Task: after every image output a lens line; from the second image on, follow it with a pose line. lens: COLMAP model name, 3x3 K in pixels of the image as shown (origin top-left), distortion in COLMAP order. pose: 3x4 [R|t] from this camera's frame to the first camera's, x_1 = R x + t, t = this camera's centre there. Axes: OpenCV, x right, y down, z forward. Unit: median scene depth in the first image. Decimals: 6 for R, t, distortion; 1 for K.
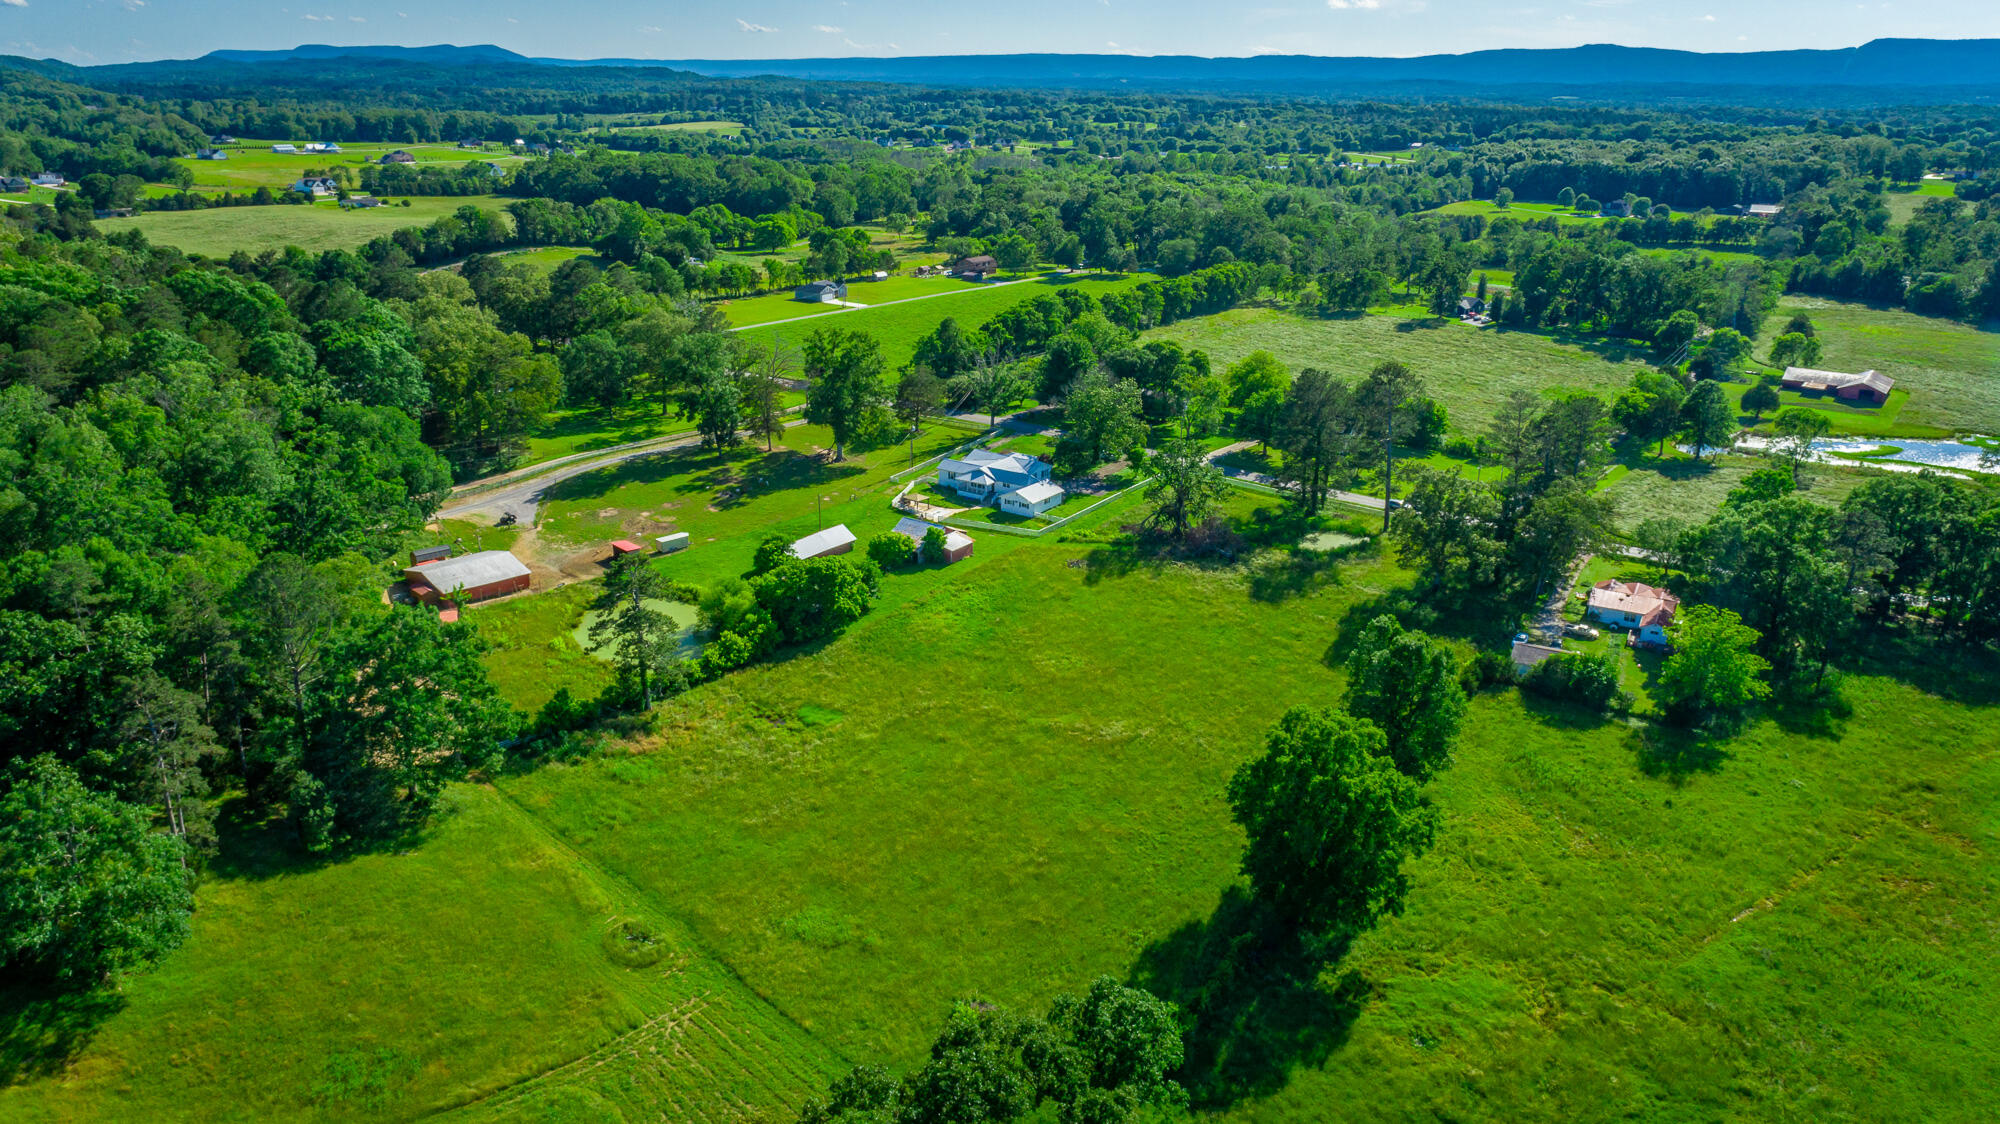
lens RADIAL K [[1378.3, 0, 1006.5], [0, 1378.3, 565.7], [0, 0, 1]] dist [-0.011639, 0.010853]
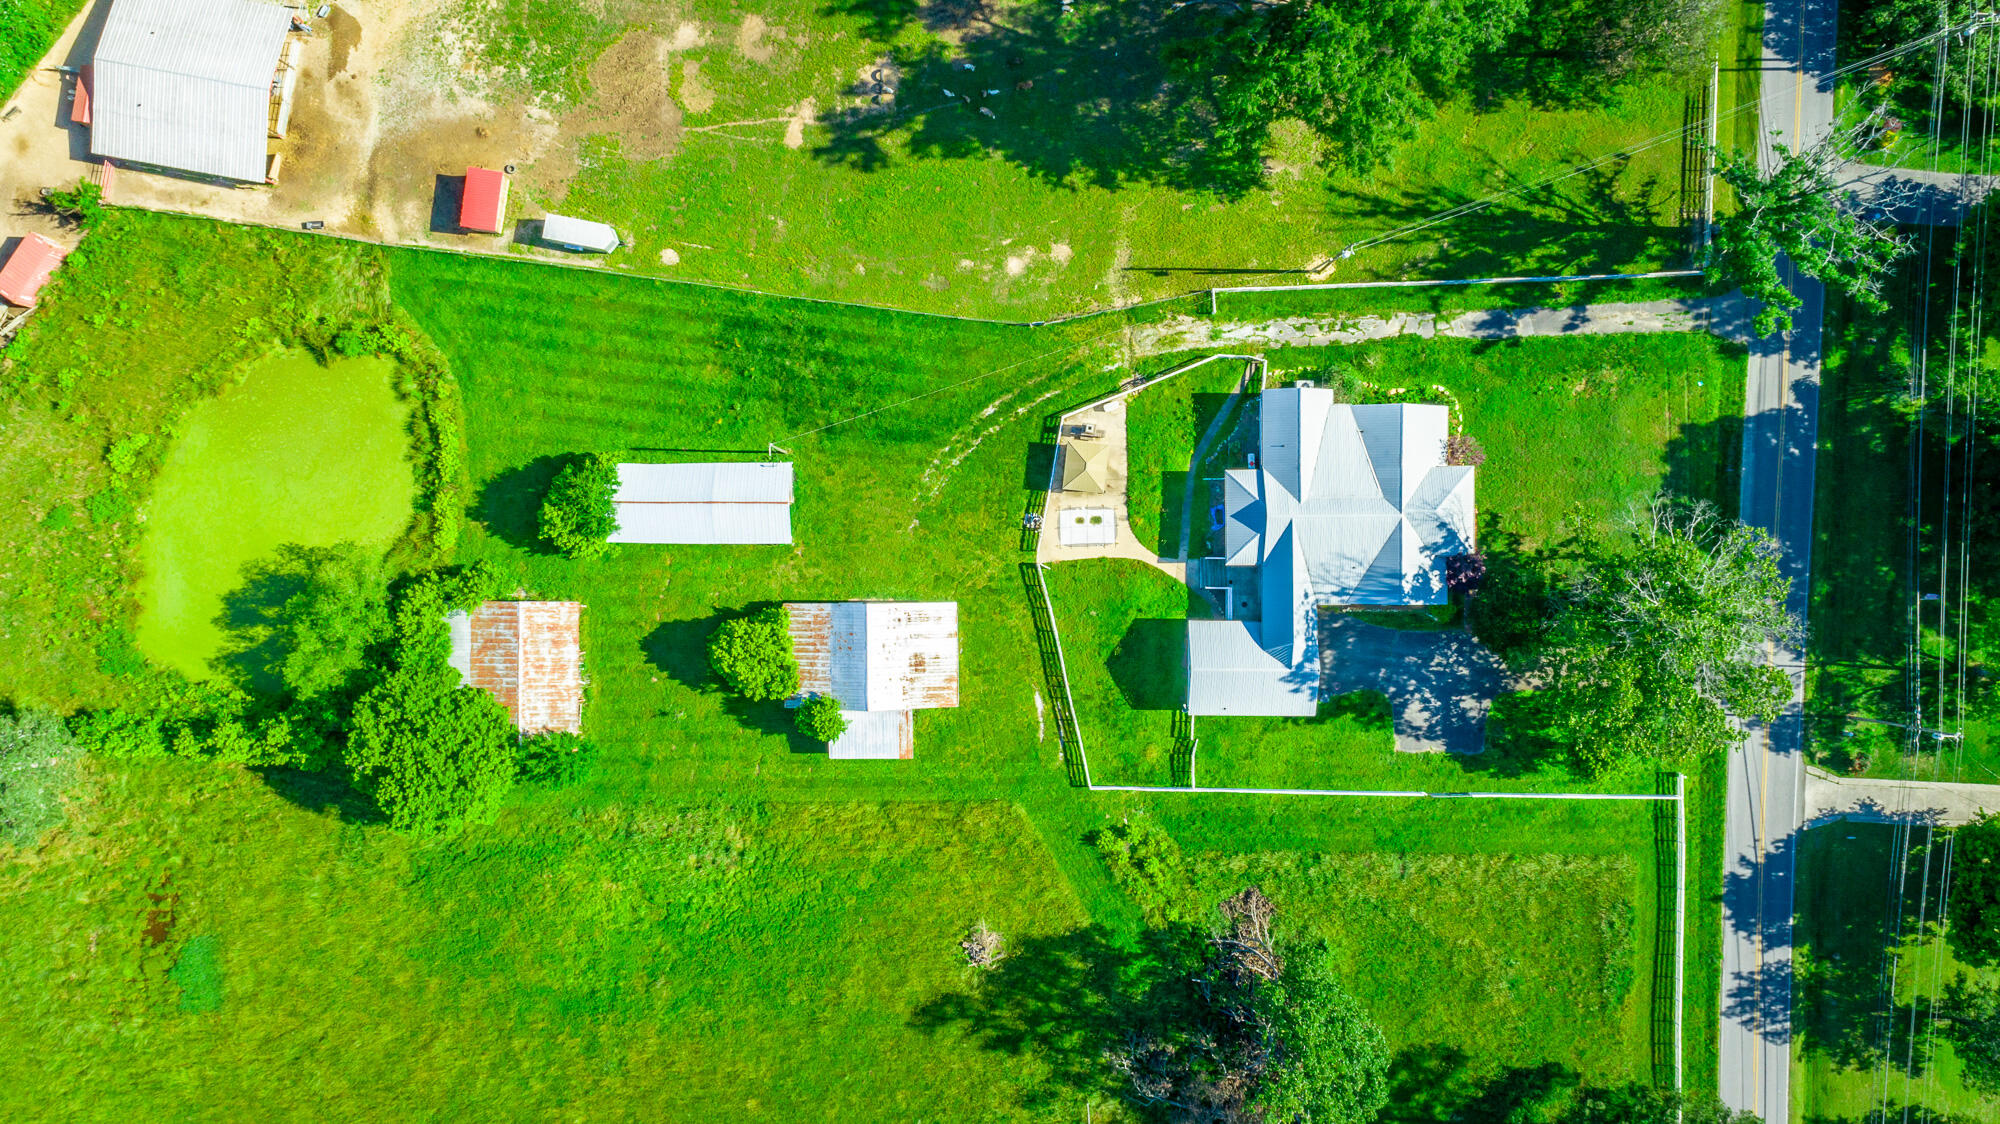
lens RADIAL K [[1365.8, 0, 1001.5], [0, 1365.8, 557.3], [0, 0, 1]] dist [-0.010354, 0.010343]
pose [[0.568274, 0.822837, -0.001927, -0.052958], [-0.275268, 0.192314, 0.941936, -0.426409], [0.775430, -0.534747, 0.335788, 0.770274]]
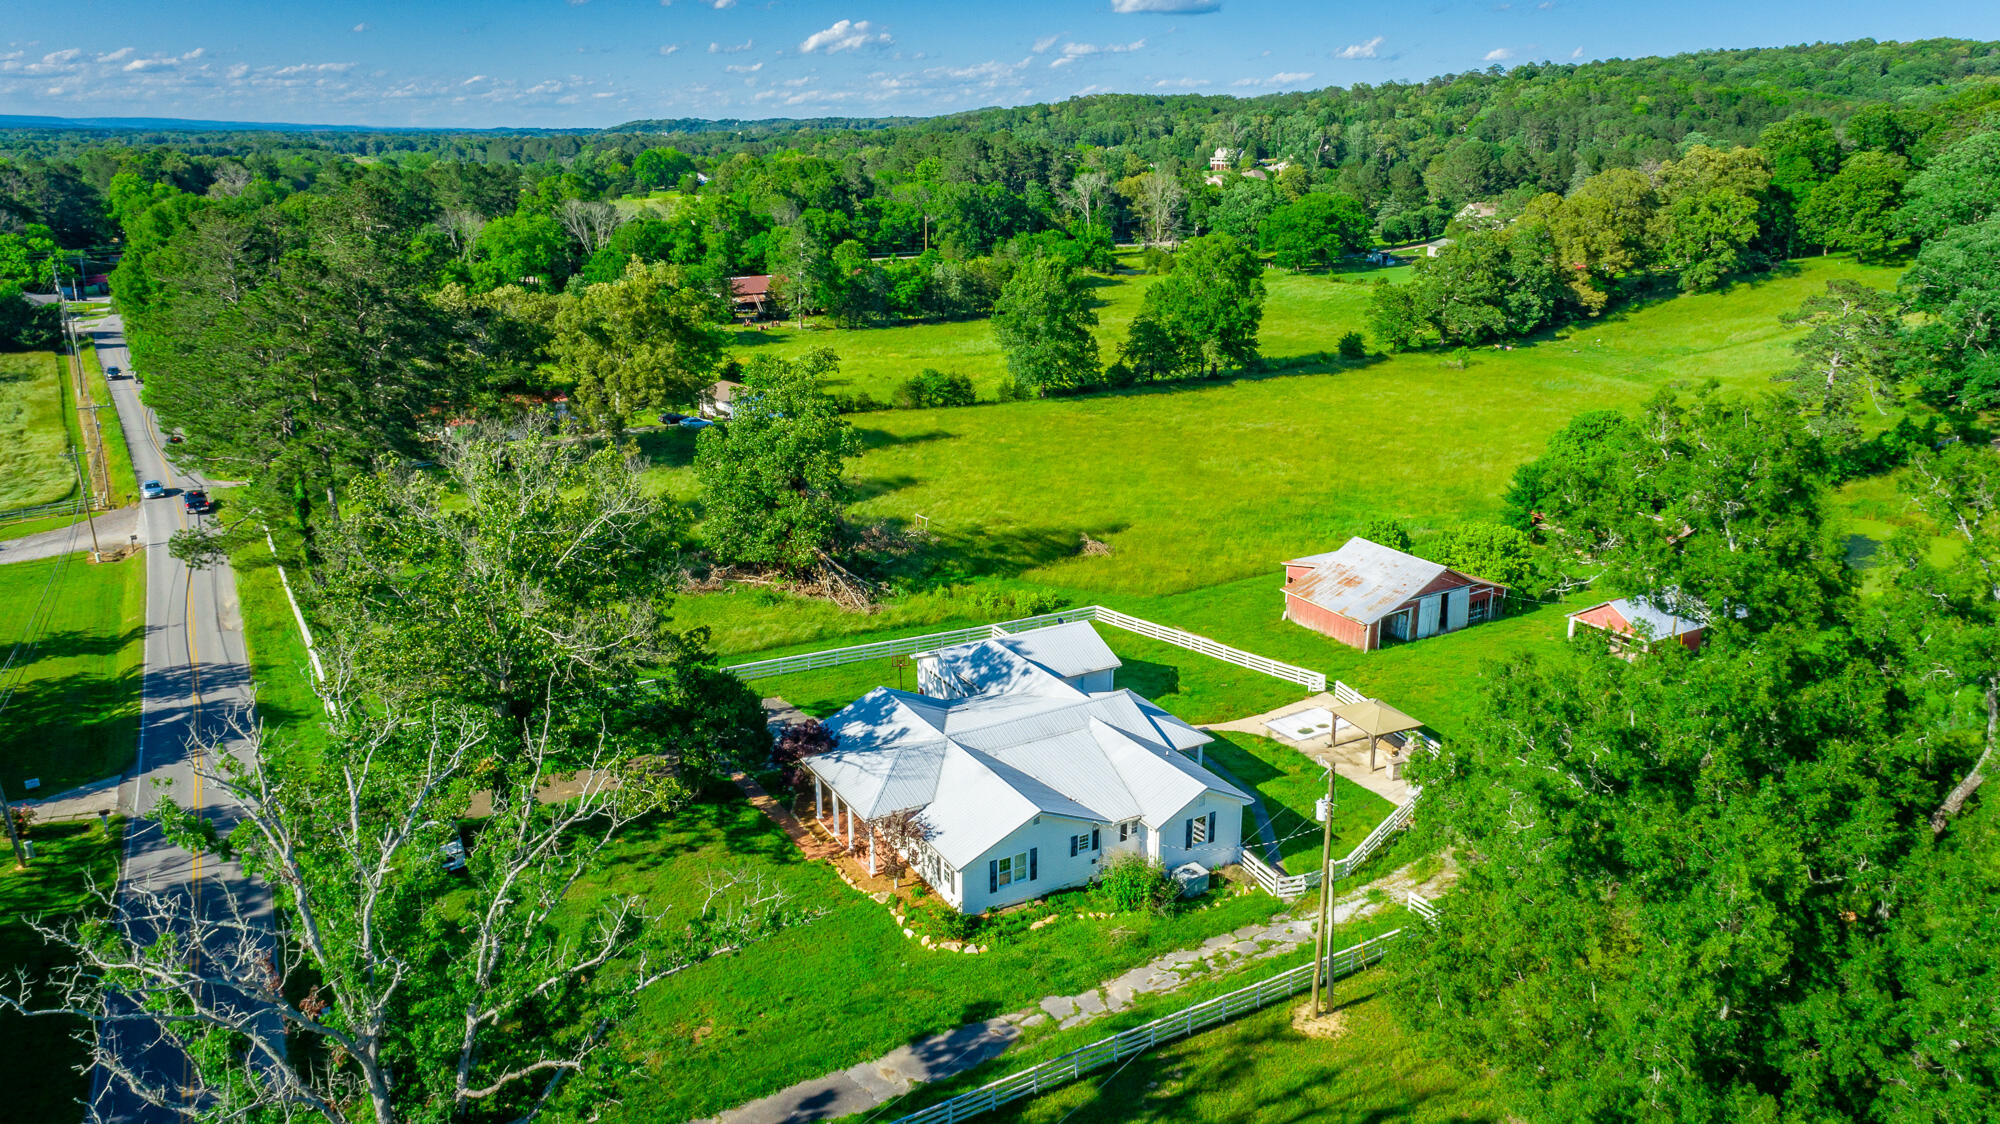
lens RADIAL K [[1377.2, 0, 999.9], [0, 1377.2, 502.6], [0, 0, 1]] dist [-0.005697, 0.002385]
pose [[-0.908556, -0.122896, 0.399279, -0.099472], [0.124473, 0.832708, 0.539541, -0.247563], [-0.398790, 0.539902, -0.741264, 1.164172]]
